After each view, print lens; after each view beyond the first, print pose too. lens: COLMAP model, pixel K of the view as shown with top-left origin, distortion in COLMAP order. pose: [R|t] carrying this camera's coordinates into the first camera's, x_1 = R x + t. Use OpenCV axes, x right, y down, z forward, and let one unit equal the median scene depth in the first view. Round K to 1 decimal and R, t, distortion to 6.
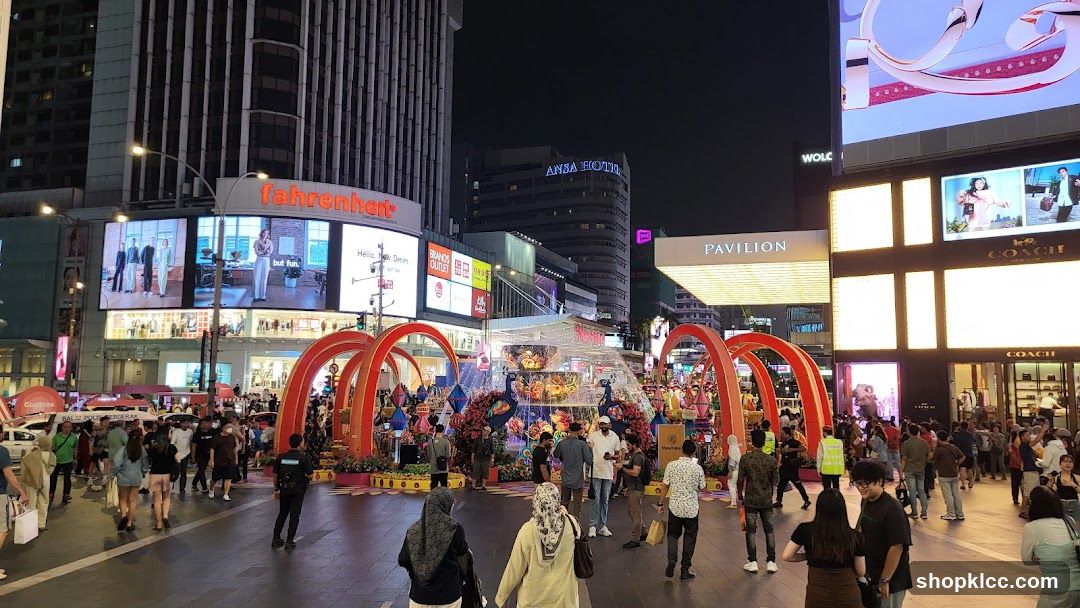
lens RADIAL K [[869.3, 0, 540.6], [0, 869.3, 284.7], [0, 0, 1]] dist [0.005306, 0.002144]
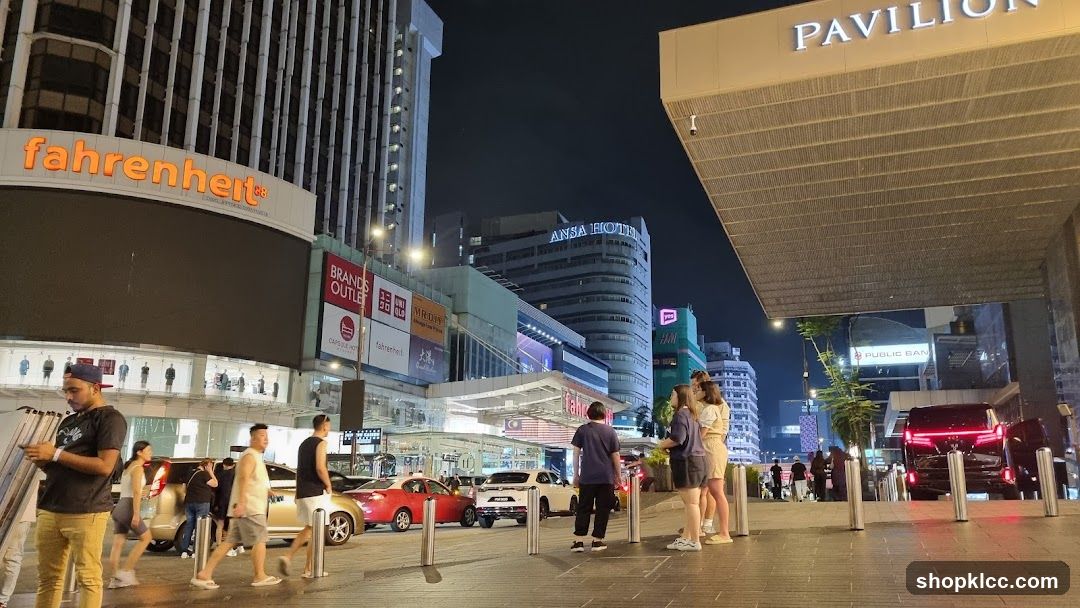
lens RADIAL K [[806.6, 0, 542.8], [0, 806.6, 329.9], [0, 0, 1]] dist [0.037996, -0.004196]
pose [[0.999002, -0.009984, -0.043531, 0.049225], [0.005605, 0.995014, -0.099575, 0.058548], [0.044308, 0.099232, 0.994077, 0.339172]]
